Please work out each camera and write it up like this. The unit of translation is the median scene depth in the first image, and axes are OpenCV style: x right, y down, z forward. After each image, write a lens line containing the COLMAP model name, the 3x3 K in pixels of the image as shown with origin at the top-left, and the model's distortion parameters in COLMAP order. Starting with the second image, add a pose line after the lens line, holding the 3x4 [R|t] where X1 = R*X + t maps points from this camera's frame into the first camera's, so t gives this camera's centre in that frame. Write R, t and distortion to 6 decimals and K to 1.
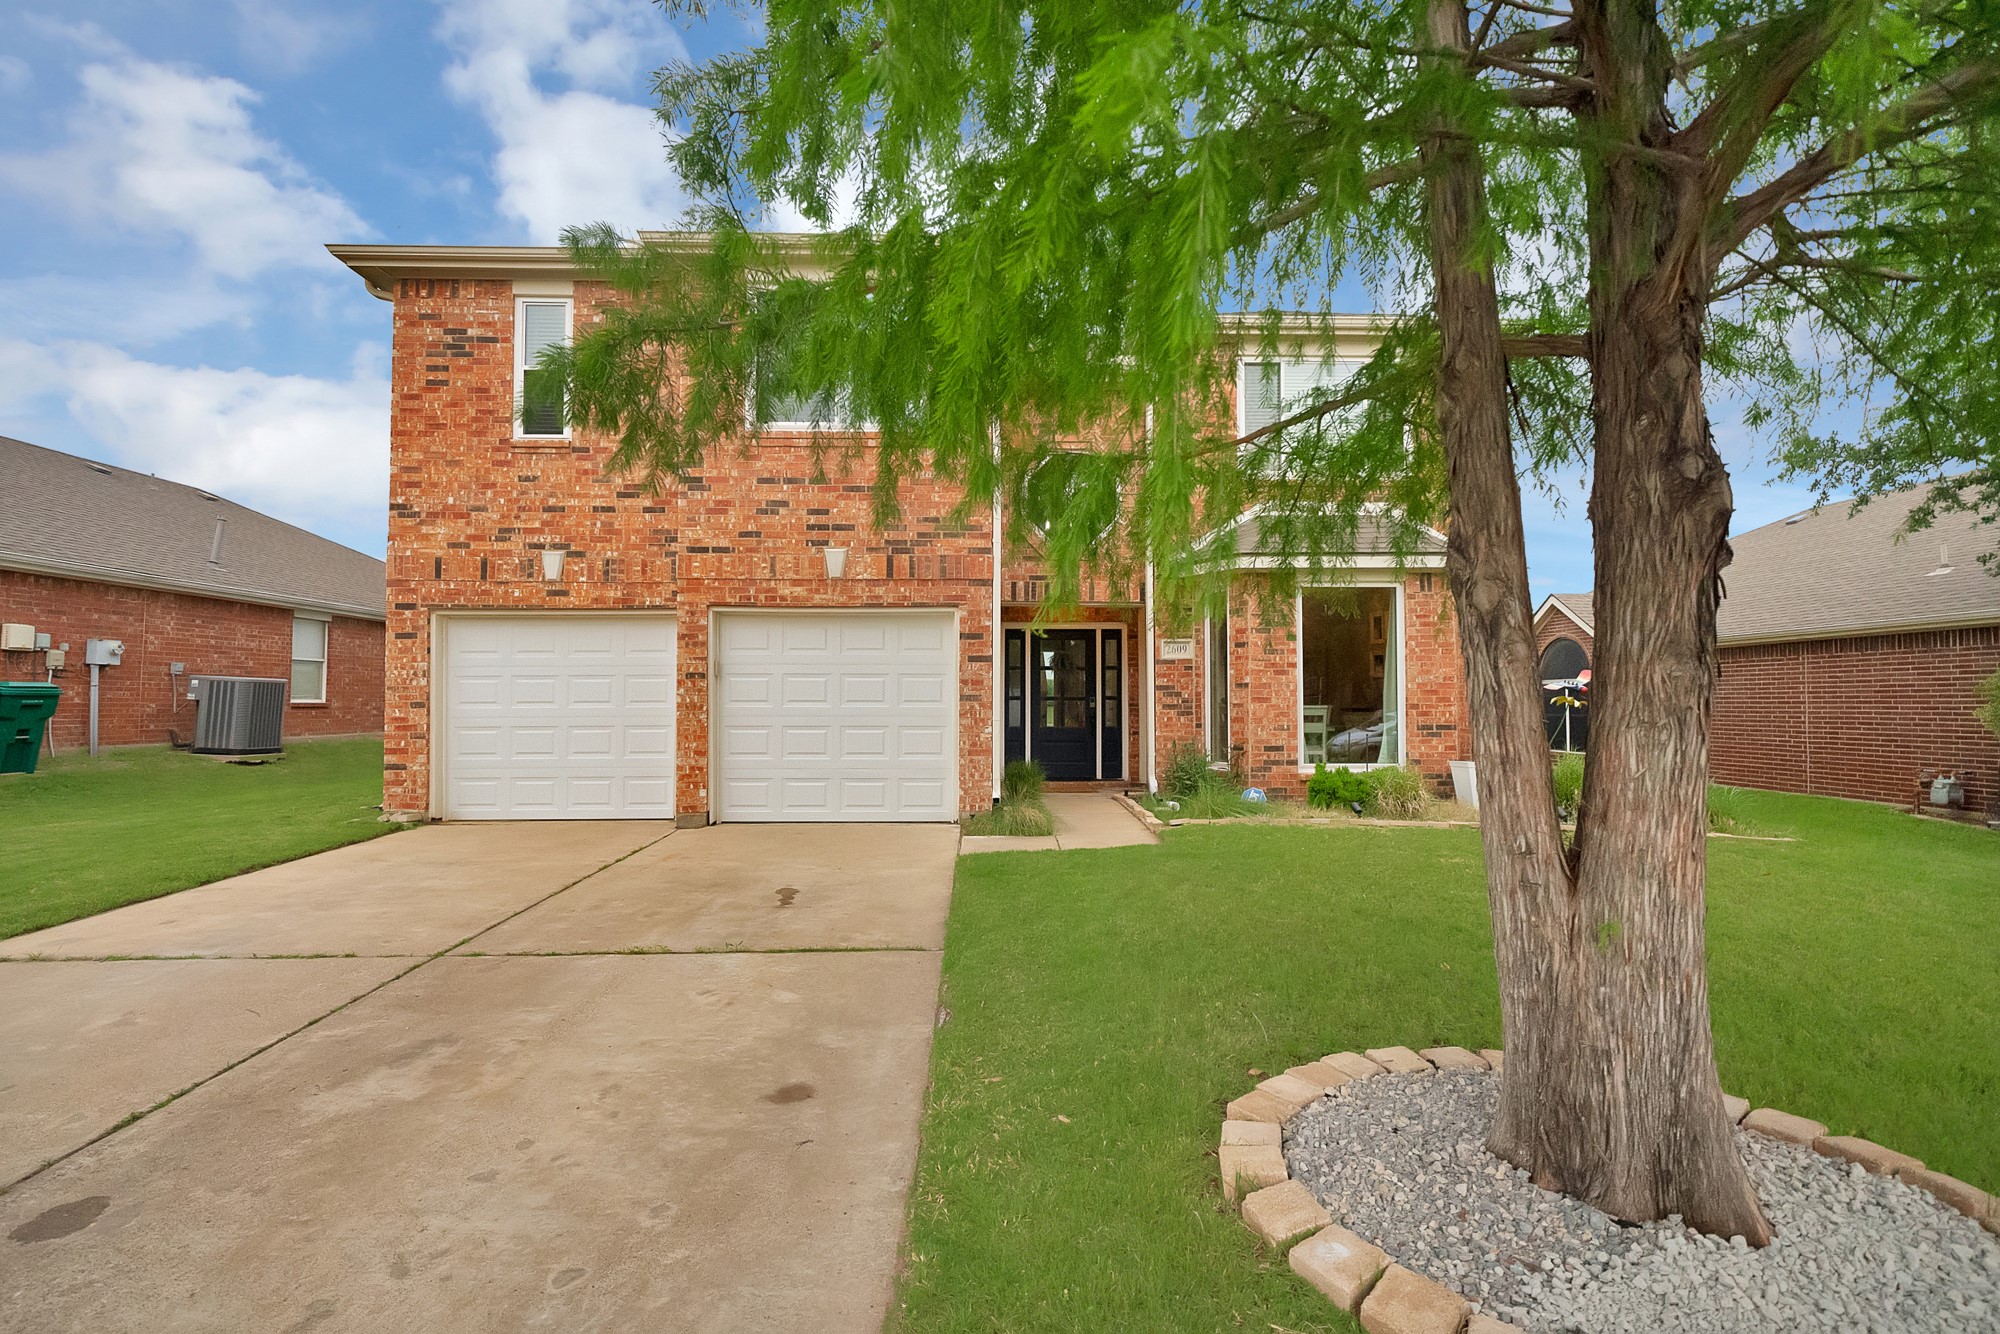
lens RADIAL K [[899.8, 0, 996.7], [0, 899.8, 674.0], [0, 0, 1]] dist [0.005644, 0.000302]
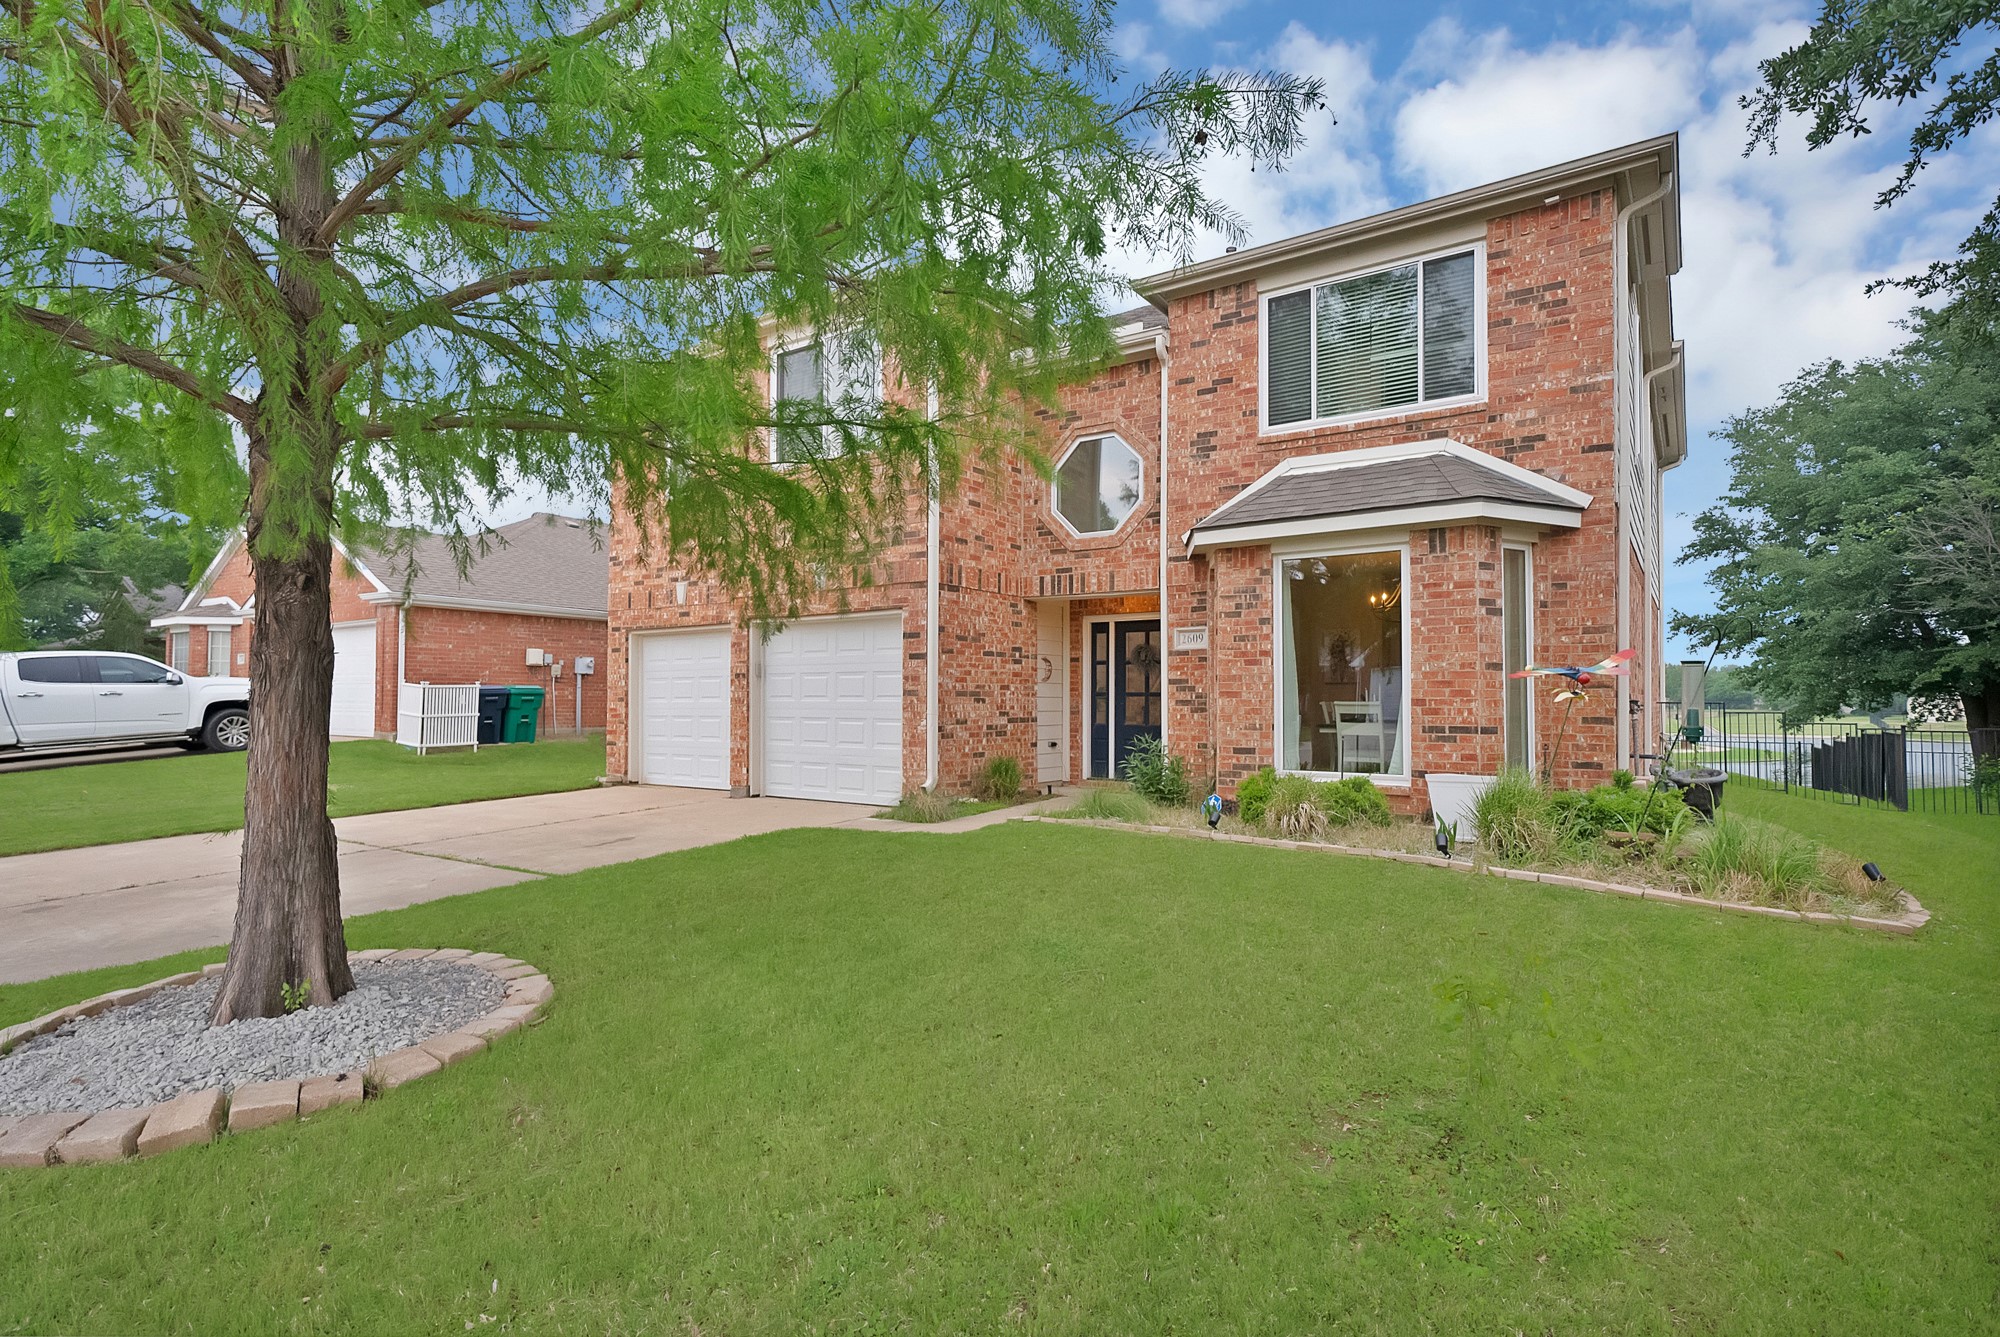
lens RADIAL K [[994.2, 0, 998.9], [0, 994.2, 671.3], [0, 0, 1]] dist [-0.003278, -0.000086]
pose [[0.807014, -0.016774, -0.590293, 0.703618], [0.016713, 0.999845, -0.005563, 0.008349], [0.590295, -0.005376, 0.807170, 0.098797]]
